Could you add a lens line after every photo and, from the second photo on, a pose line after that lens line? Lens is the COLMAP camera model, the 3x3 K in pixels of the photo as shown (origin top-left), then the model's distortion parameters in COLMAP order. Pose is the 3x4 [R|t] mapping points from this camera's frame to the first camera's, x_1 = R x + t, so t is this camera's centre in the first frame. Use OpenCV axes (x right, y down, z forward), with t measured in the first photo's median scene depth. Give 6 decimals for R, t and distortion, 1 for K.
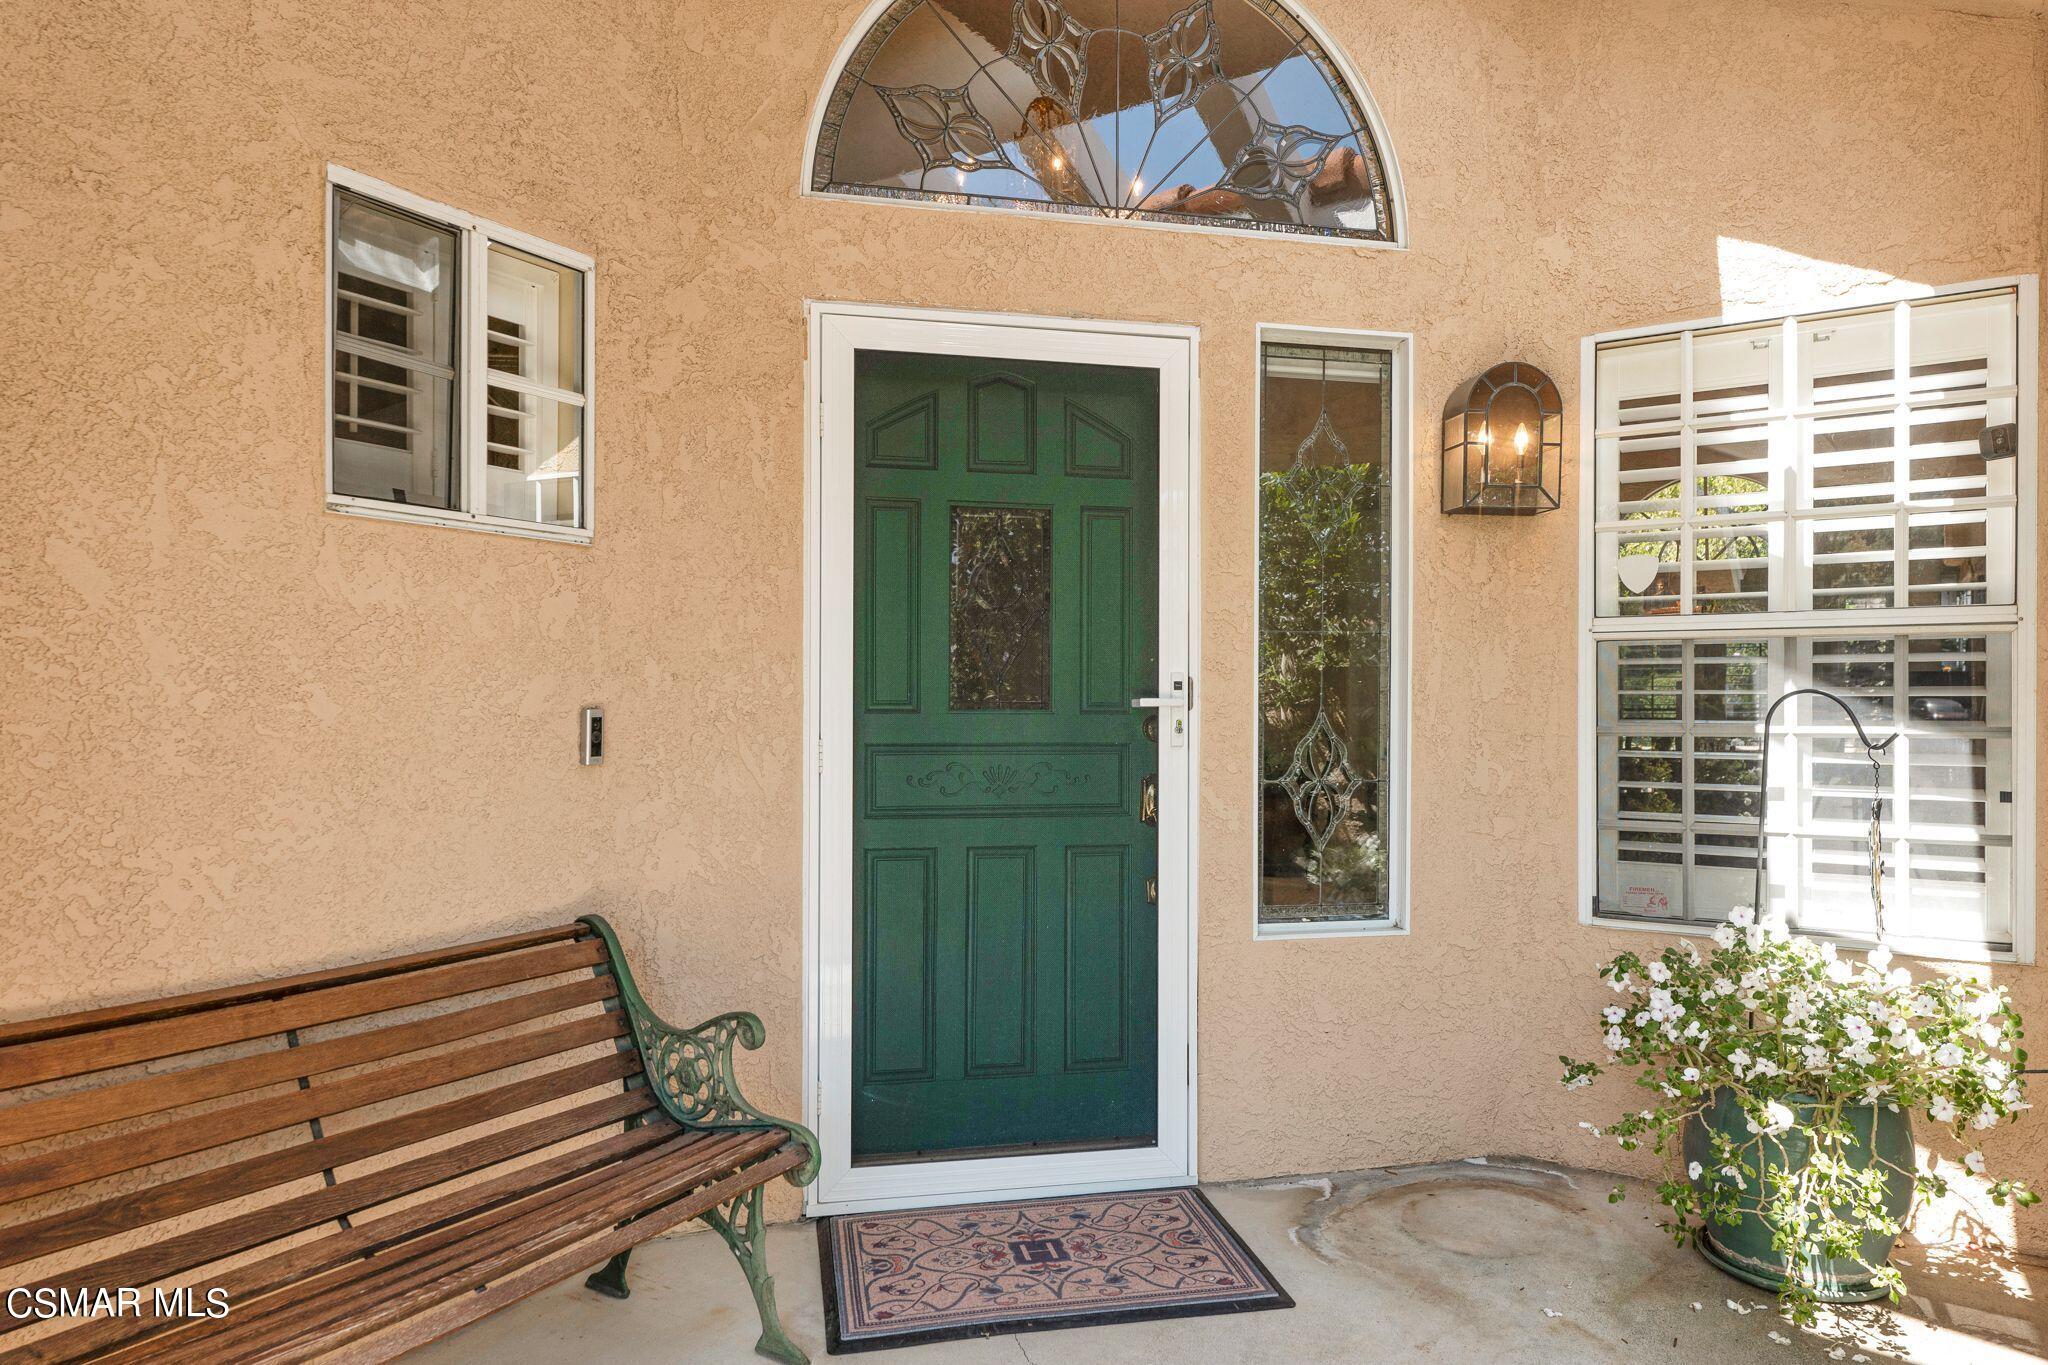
lens RADIAL K [[1383.1, 0, 973.6], [0, 1383.1, 696.3], [0, 0, 1]] dist [0.003982, 0.001265]
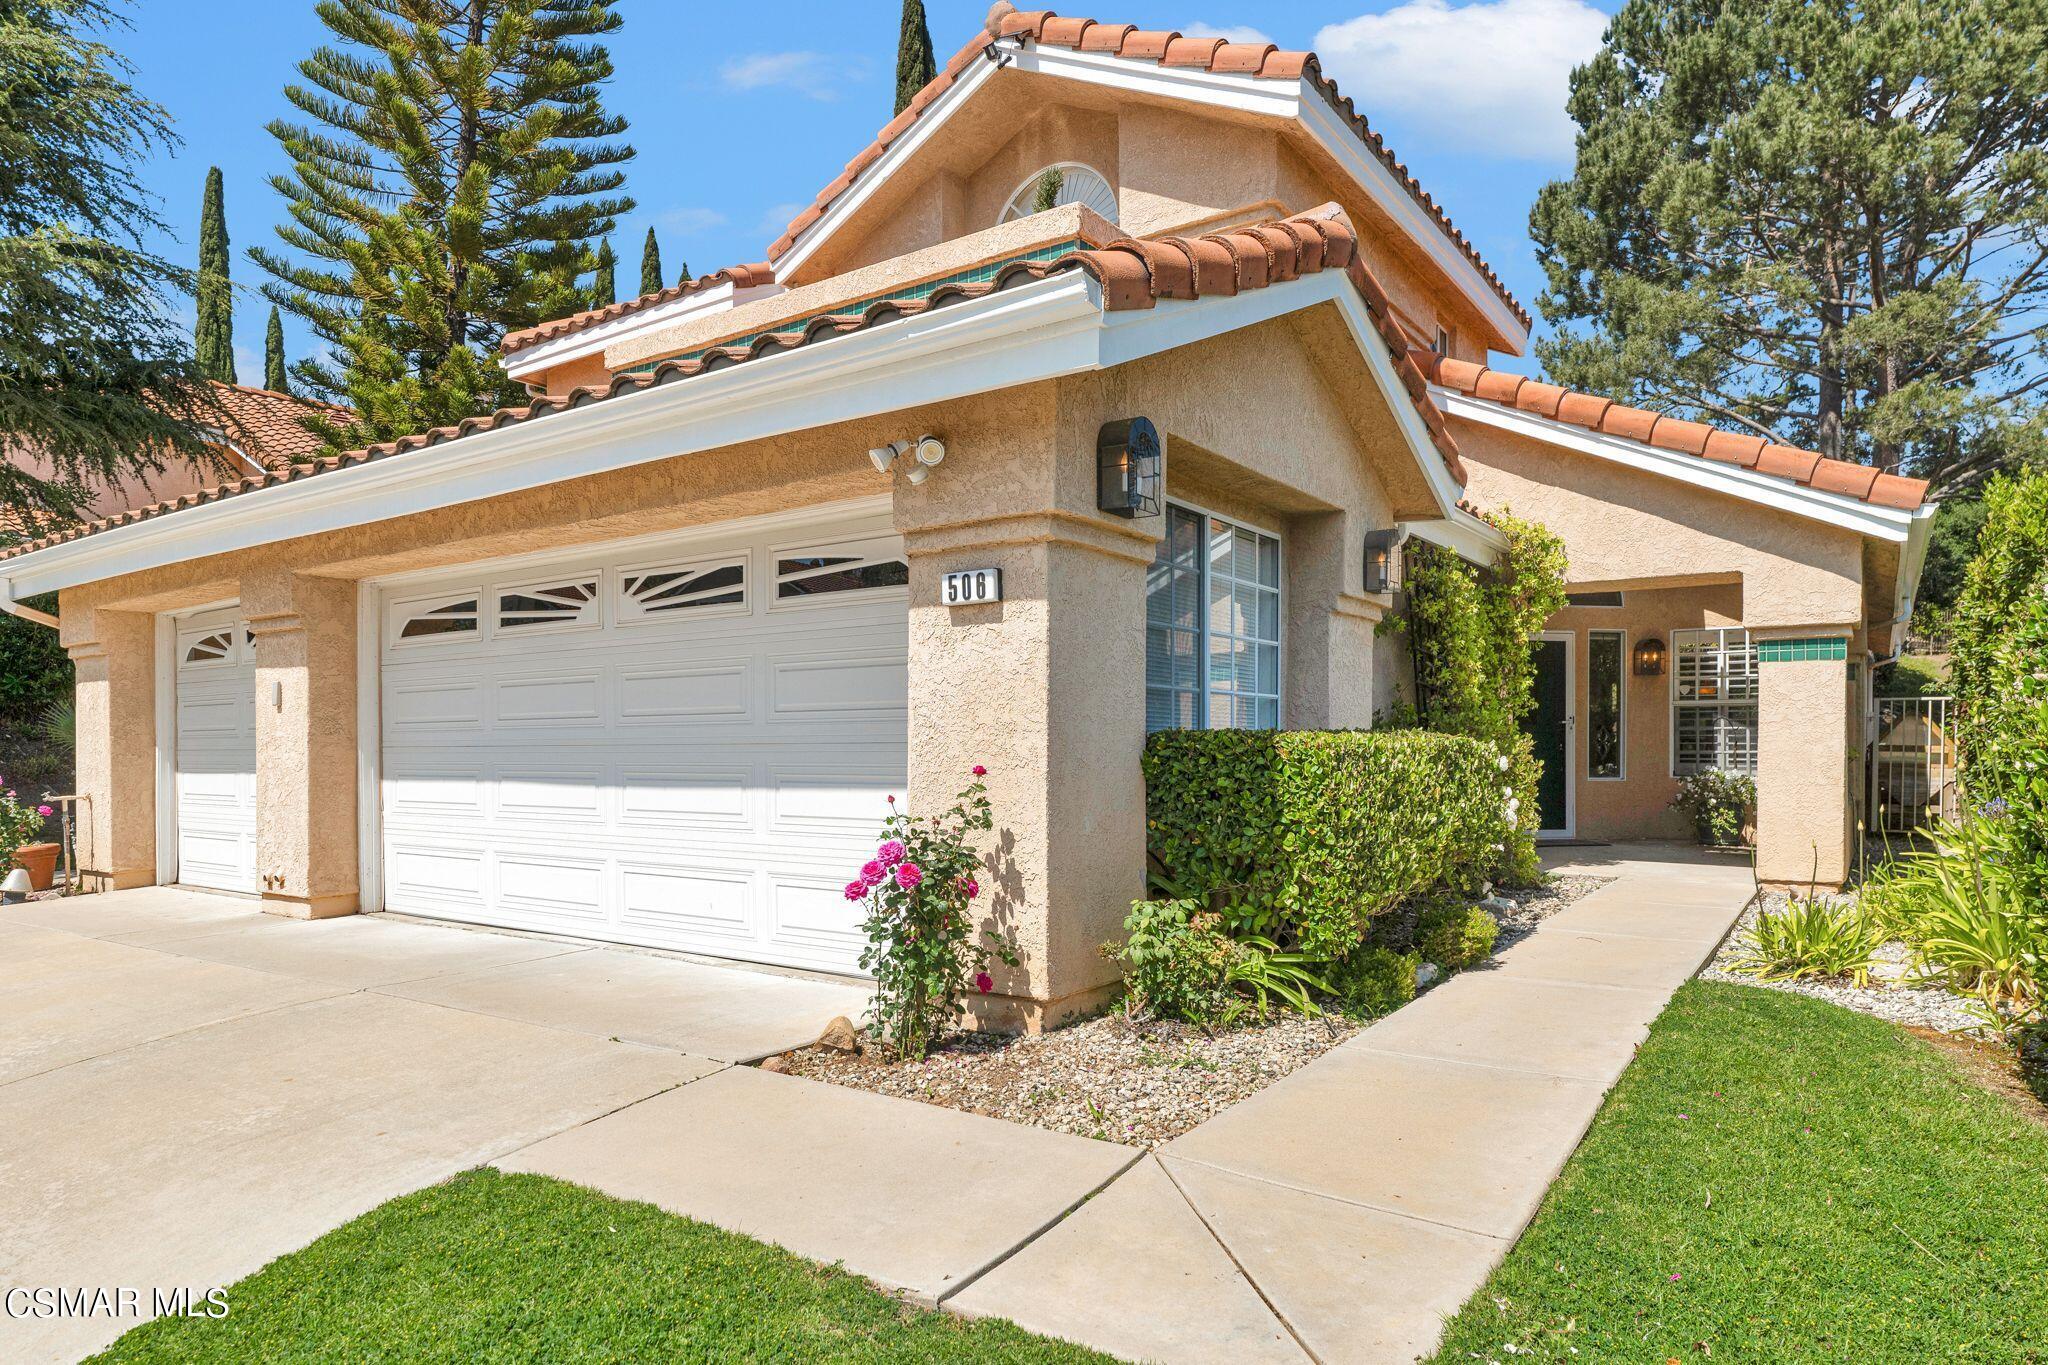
lens RADIAL K [[1209.0, 0, 1033.6], [0, 1209.0, 735.0], [0, 0, 1]] dist [-0.000139, -0.001937]
pose [[0.998630, -0.004444, -0.052141, -1.257617], [0.004443, 0.999990, -0.000125, 0.035982], [0.052141, -0.000107, 0.998640, -2.669787]]
